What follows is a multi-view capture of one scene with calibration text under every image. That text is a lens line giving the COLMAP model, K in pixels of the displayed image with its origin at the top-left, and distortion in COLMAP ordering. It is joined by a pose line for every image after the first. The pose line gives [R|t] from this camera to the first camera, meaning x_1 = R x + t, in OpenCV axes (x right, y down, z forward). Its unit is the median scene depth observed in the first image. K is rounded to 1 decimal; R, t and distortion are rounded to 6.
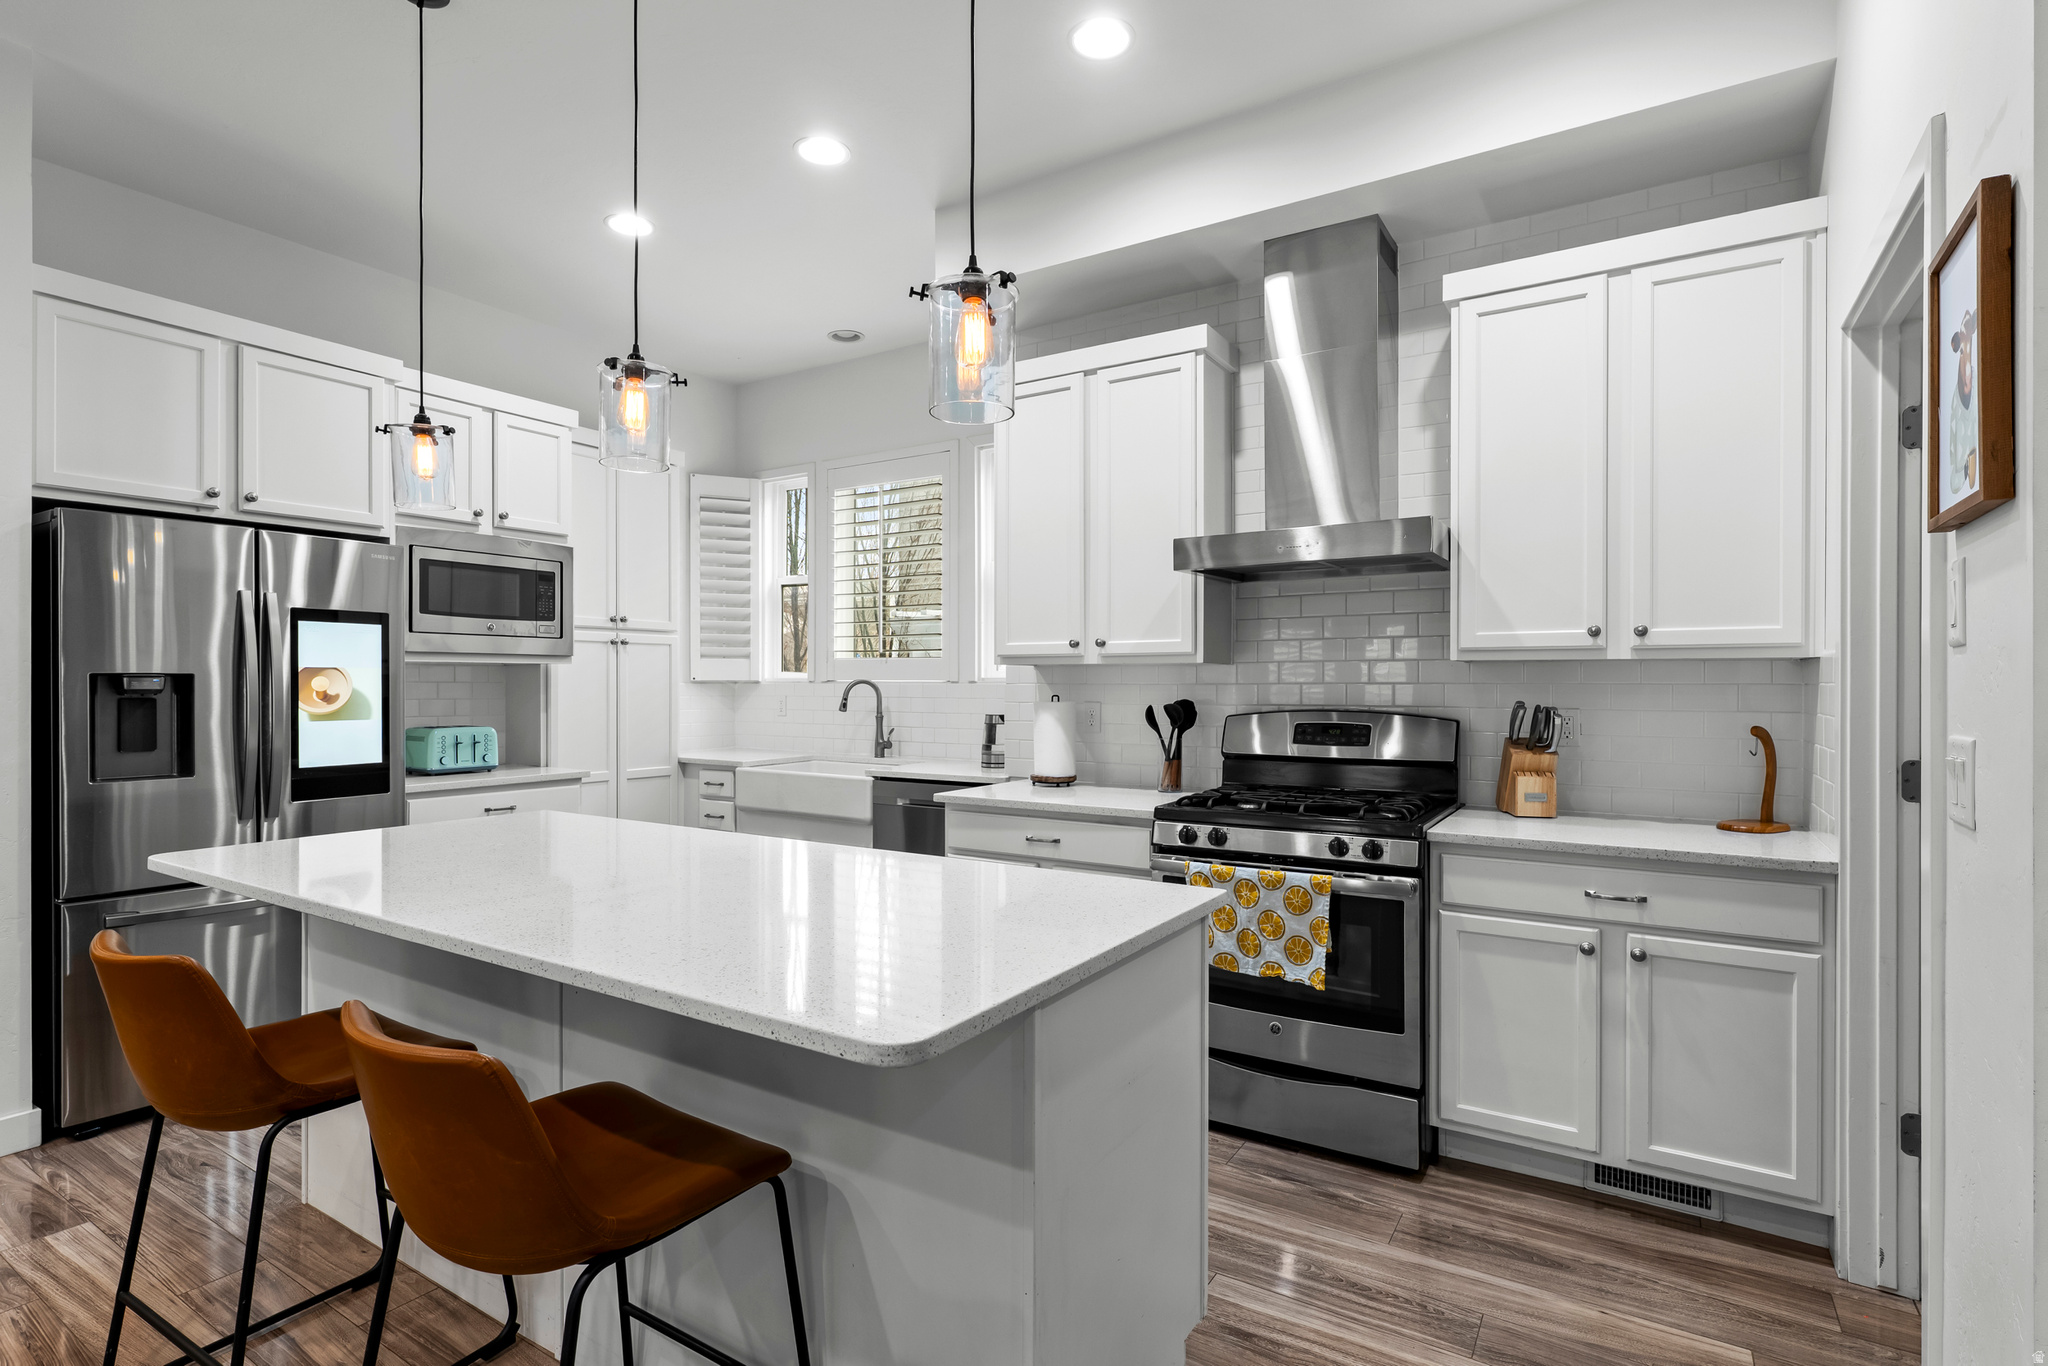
lens RADIAL K [[959.7, 0, 1010.1], [0, 959.7, 686.2], [0, 0, 1]] dist [0.001418, -0.002906]
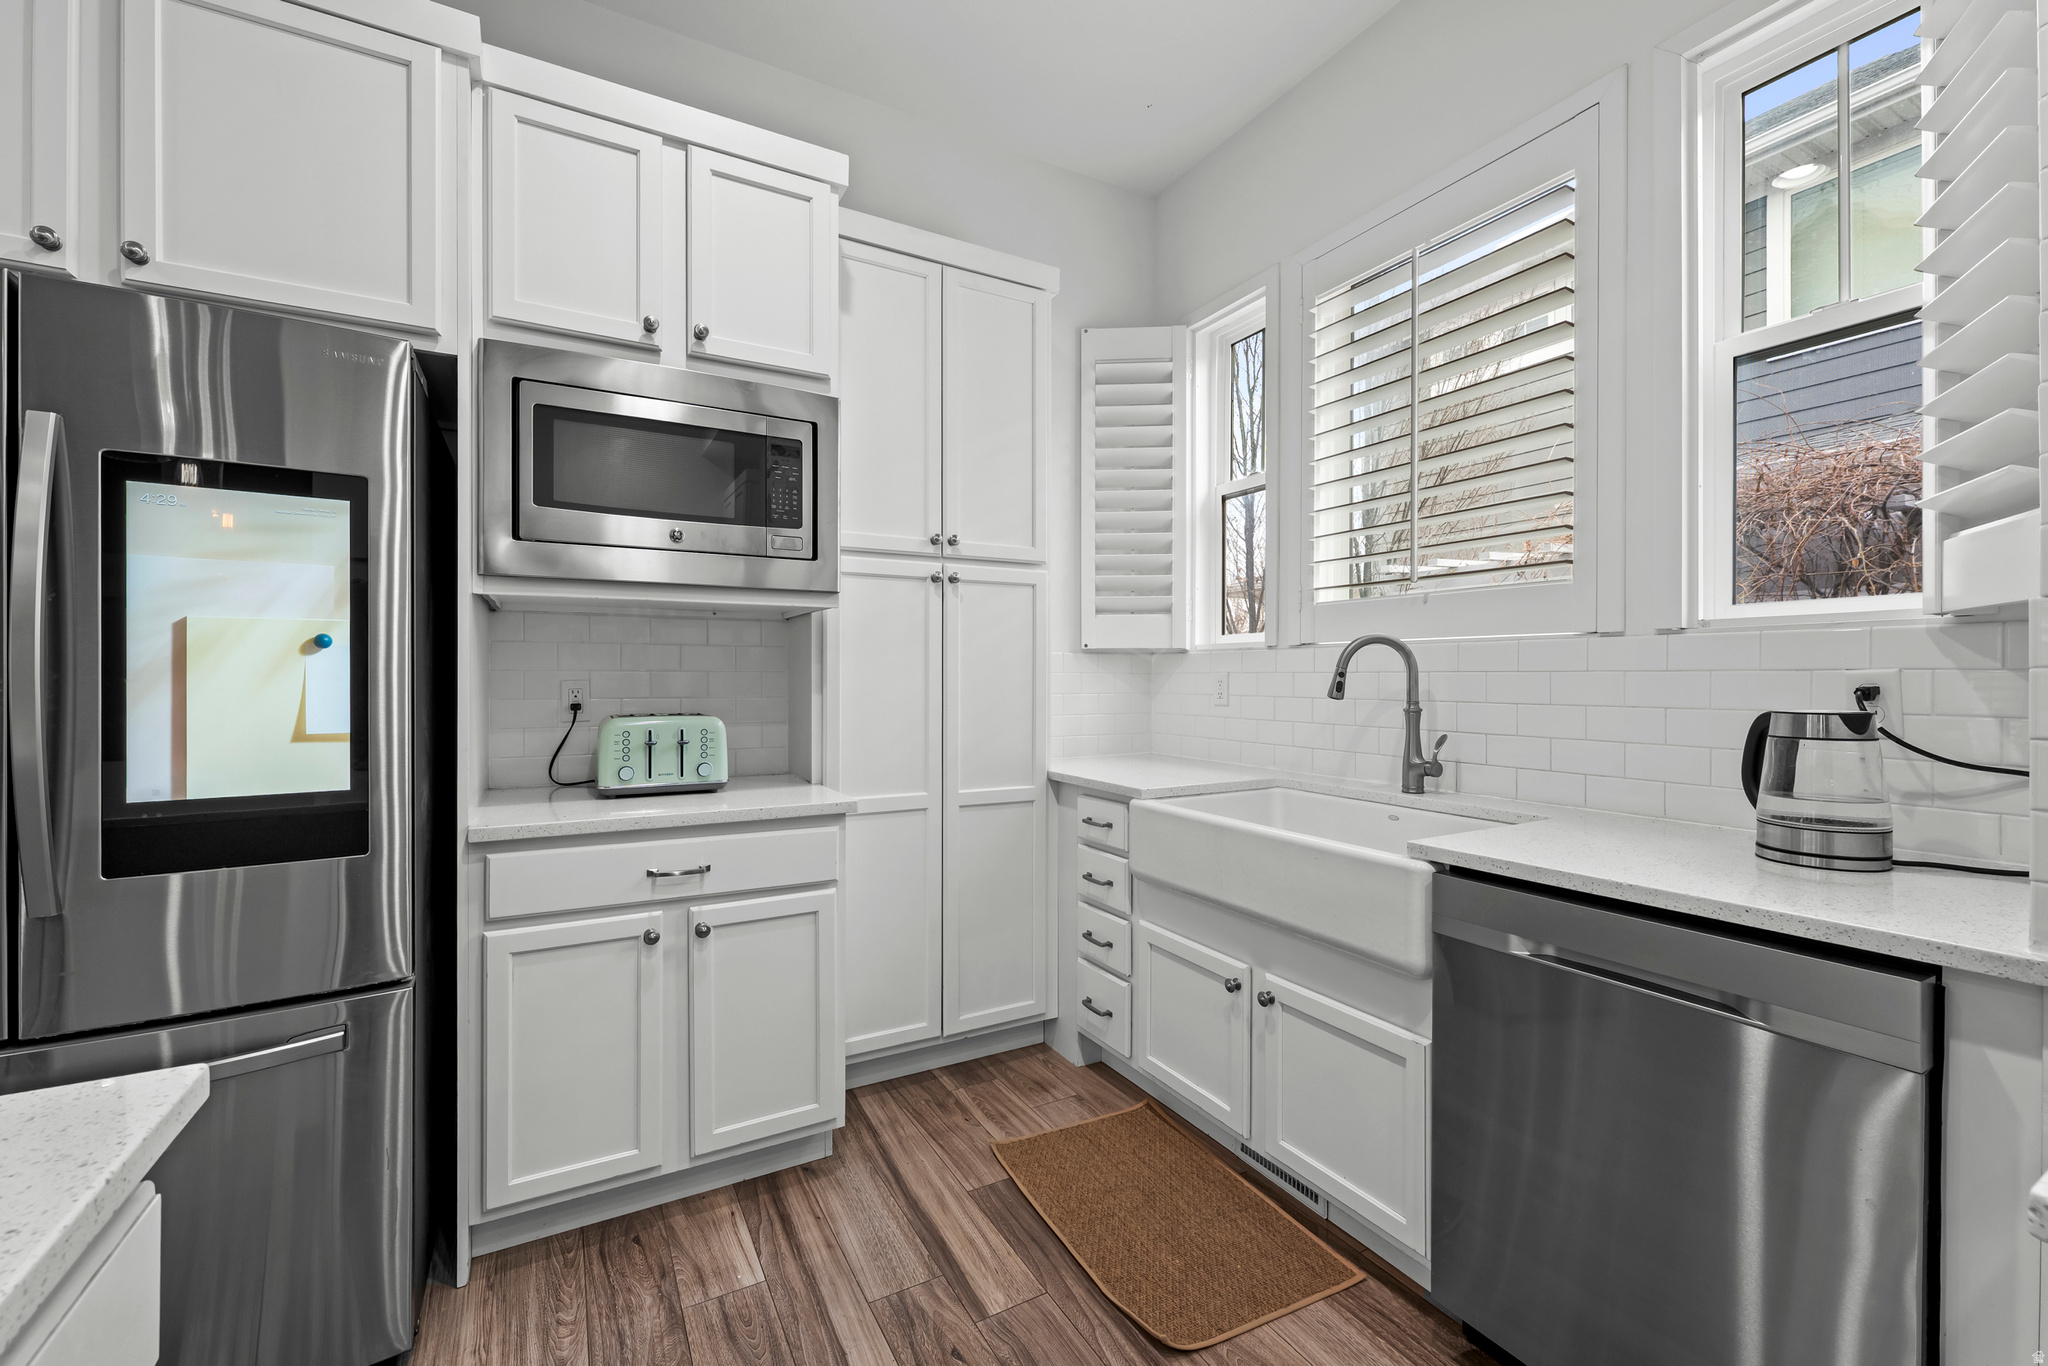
lens RADIAL K [[839.9, 0, 1026.1], [0, 839.9, 679.5], [0, 0, 1]] dist [0.005619, -0.000497]
pose [[0.884847, 0.003130, -0.465871, -0.117482], [-0.001835, 0.999993, 0.003235, 0.015373], [0.465878, -0.002007, 0.884847, 0.556155]]
